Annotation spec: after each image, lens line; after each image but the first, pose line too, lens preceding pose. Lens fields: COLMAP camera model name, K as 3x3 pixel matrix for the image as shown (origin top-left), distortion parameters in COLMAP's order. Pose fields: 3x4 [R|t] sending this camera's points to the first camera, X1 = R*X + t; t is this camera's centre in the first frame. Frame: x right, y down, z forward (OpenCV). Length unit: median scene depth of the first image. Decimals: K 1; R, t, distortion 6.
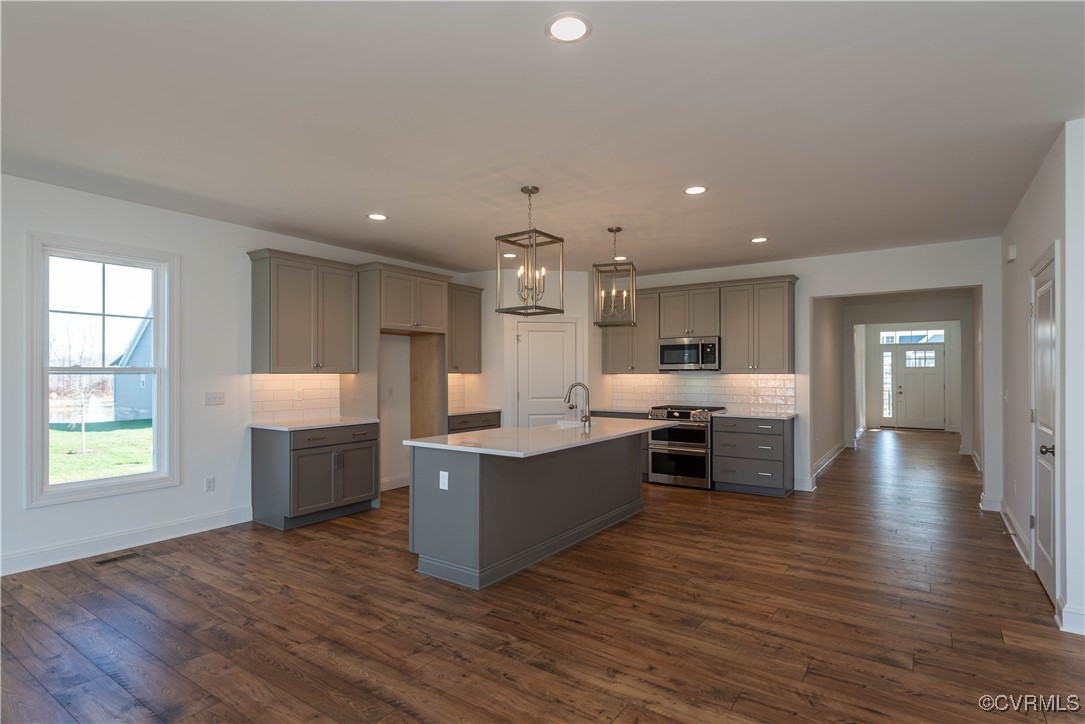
lens RADIAL K [[547.3, 0, 513.6], [0, 547.3, 371.8], [0, 0, 1]] dist [0.005284, -0.000314]
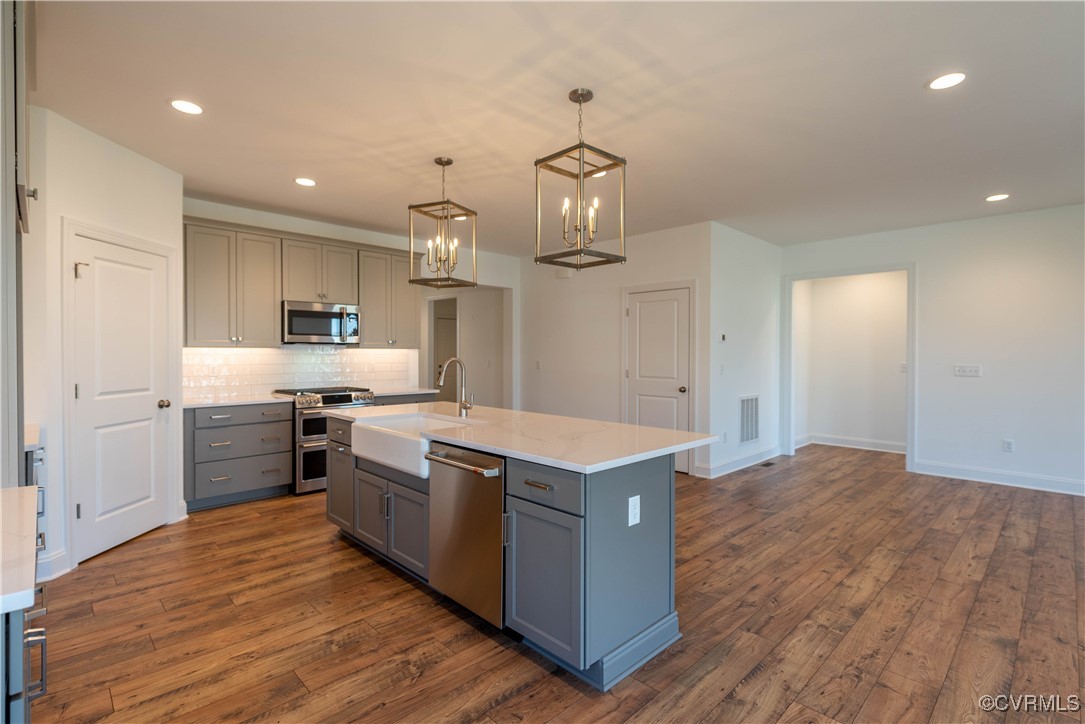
lens RADIAL K [[520.1, 0, 537.8], [0, 520.1, 358.9], [0, 0, 1]] dist [0.004123, -0.002082]
pose [[0.152567, -0.009956, 0.988243, -0.706628], [-0.005675, 0.999924, 0.010950, 0.017450], [-0.988277, -0.007279, 0.152499, 0.980093]]
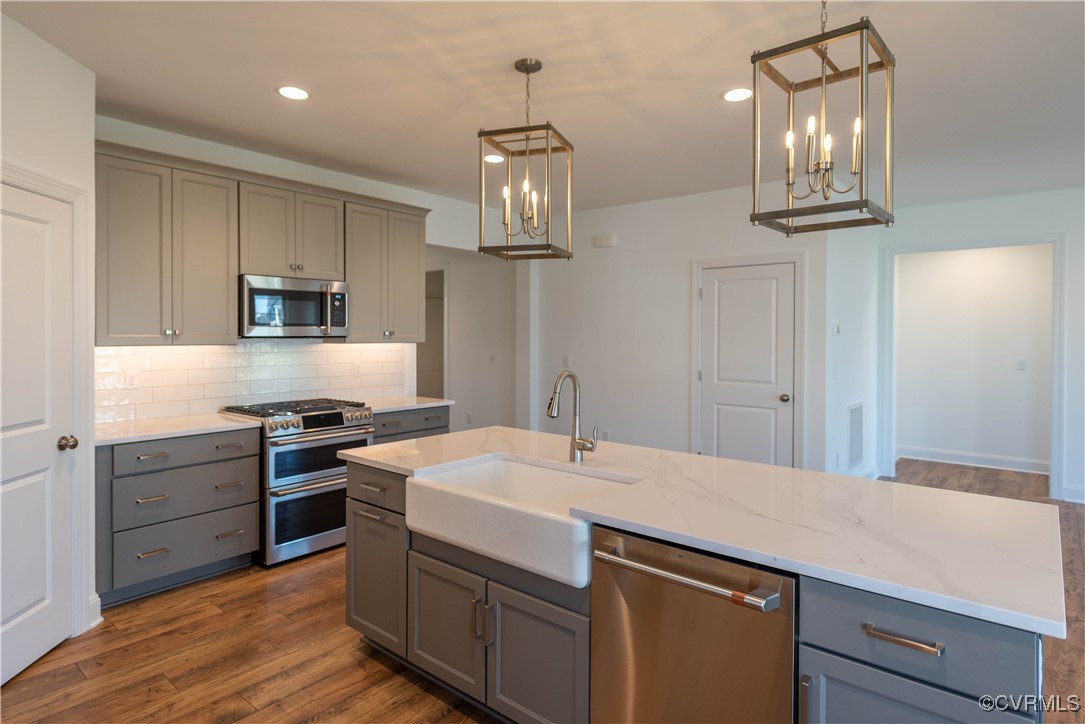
lens RADIAL K [[608.6, 0, 534.0], [0, 608.6, 340.0], [0, 0, 1]] dist [0.003112, -0.001692]
pose [[0.054857, -0.009656, 0.998448, -0.513458], [-0.007811, 0.999918, 0.010099, -0.013546], [-0.998464, -0.008353, 0.054778, 1.253492]]
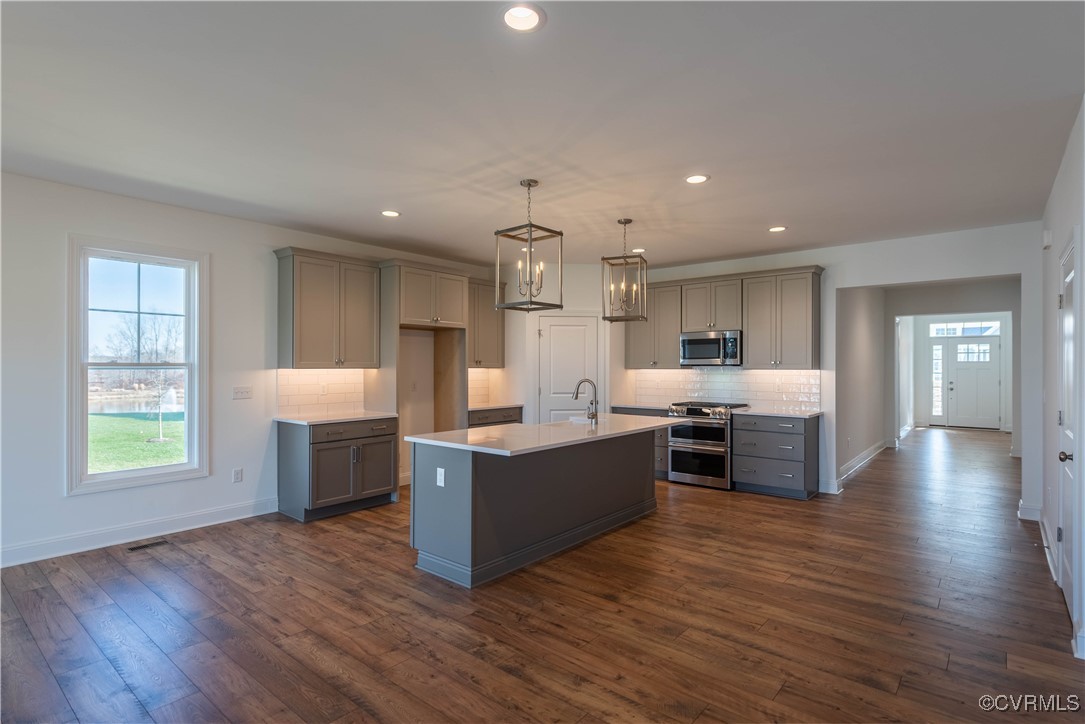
lens RADIAL K [[547.3, 0, 531.1], [0, 547.3, 367.5], [0, 0, 1]] dist [0.005284, -0.000314]
pose [[0.996881, 0.000692, -0.078913, 0.110261], [-0.000233, 0.999983, 0.005830, -0.007023], [0.078916, -0.005794, 0.996864, 0.018867]]
